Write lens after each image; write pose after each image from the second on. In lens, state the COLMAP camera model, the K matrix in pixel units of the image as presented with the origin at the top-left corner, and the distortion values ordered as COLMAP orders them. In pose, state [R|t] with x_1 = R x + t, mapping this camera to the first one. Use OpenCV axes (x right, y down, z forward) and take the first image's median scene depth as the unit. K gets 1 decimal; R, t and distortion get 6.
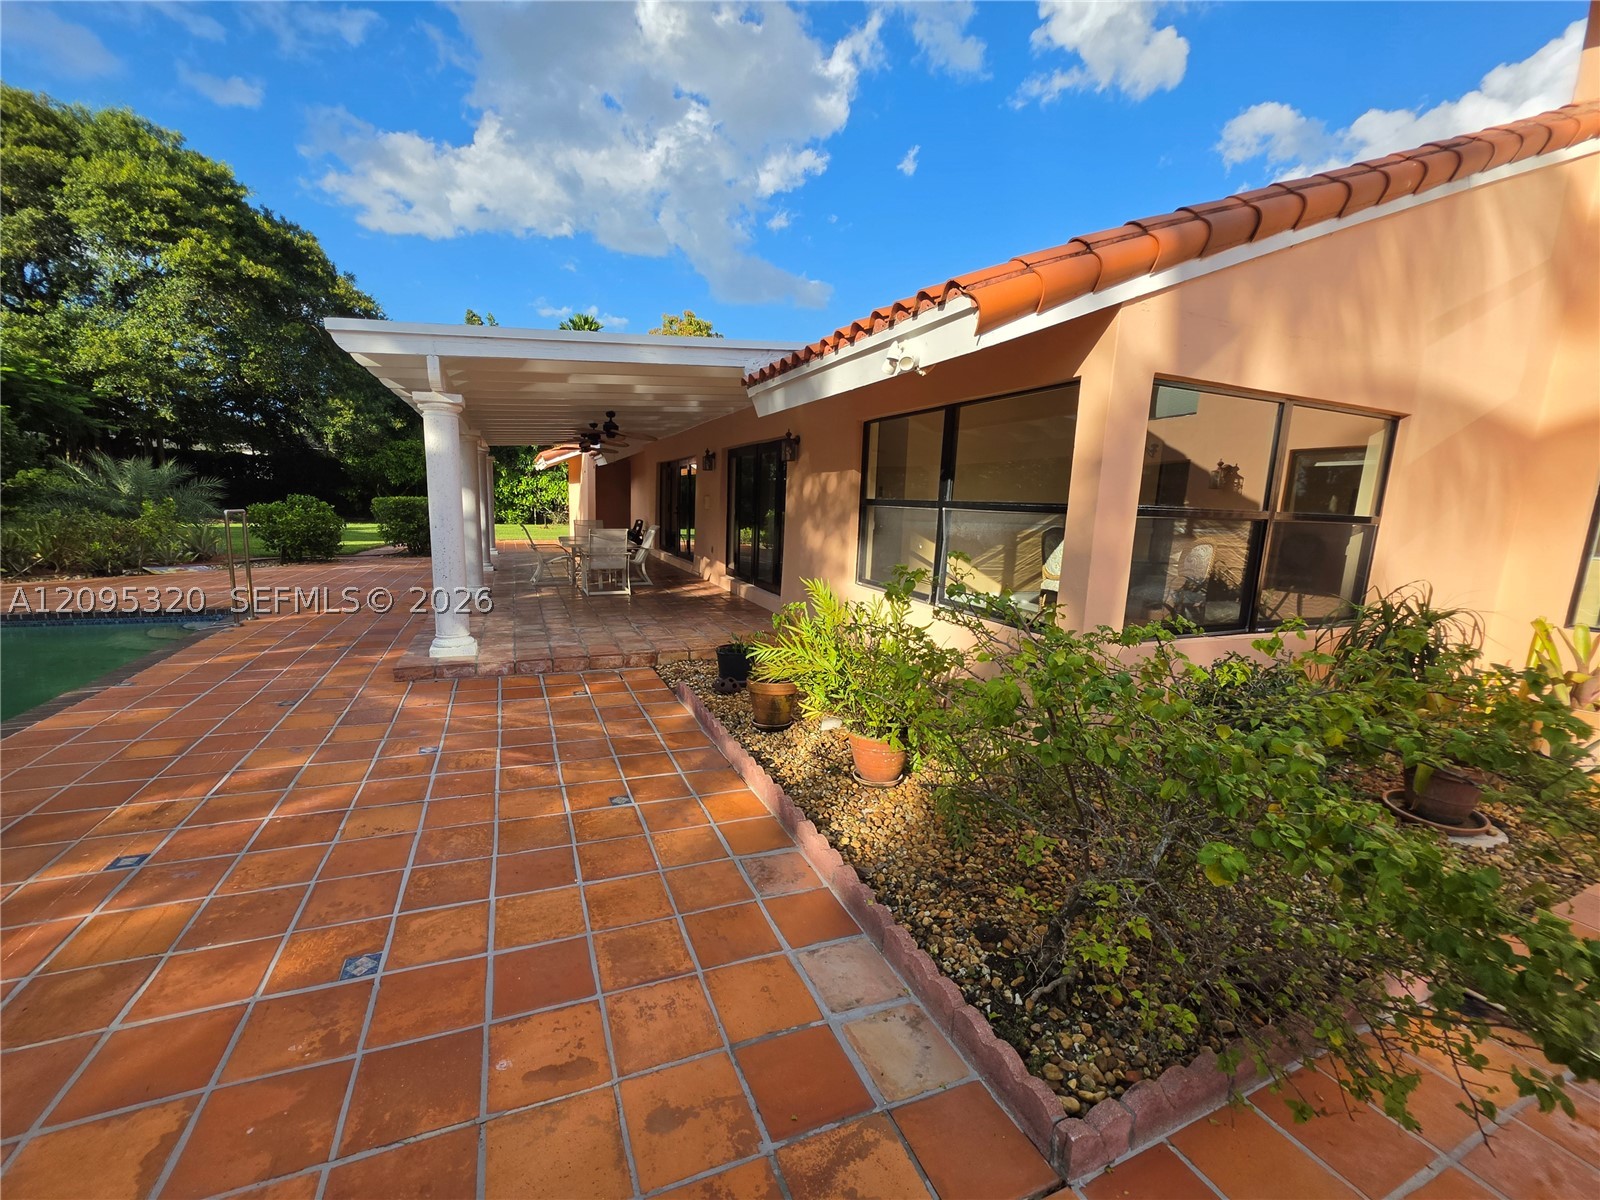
lens RADIAL K [[649.5, 0, 782.0], [0, 649.5, 615.1], [0, 0, 1]] dist [-0.005176, -0.000620]
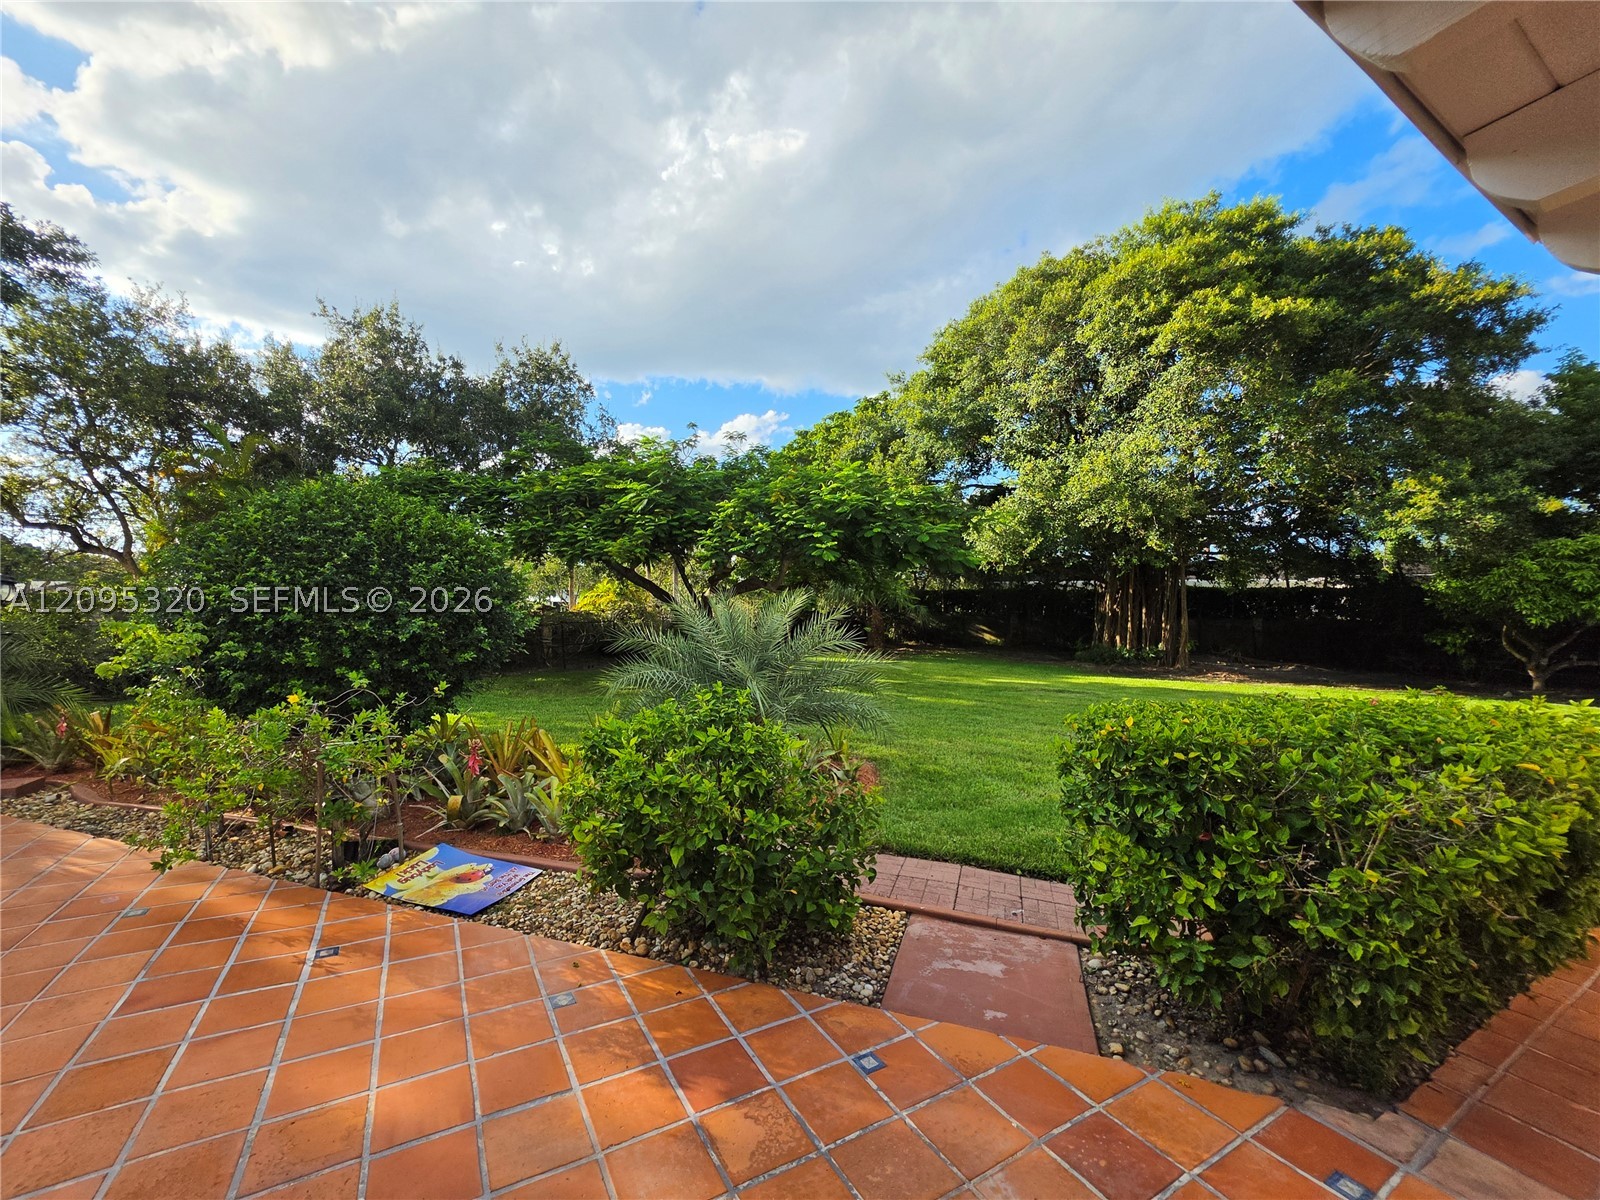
lens RADIAL K [[649.5, 0, 782.0], [0, 649.5, 615.1], [0, 0, 1]] dist [-0.005176, -0.000620]
pose [[0.125729, -0.029865, -0.991615, -0.231083], [-0.183414, 0.981616, -0.052819, -0.099319], [0.974962, 0.188517, 0.117940, 0.485382]]
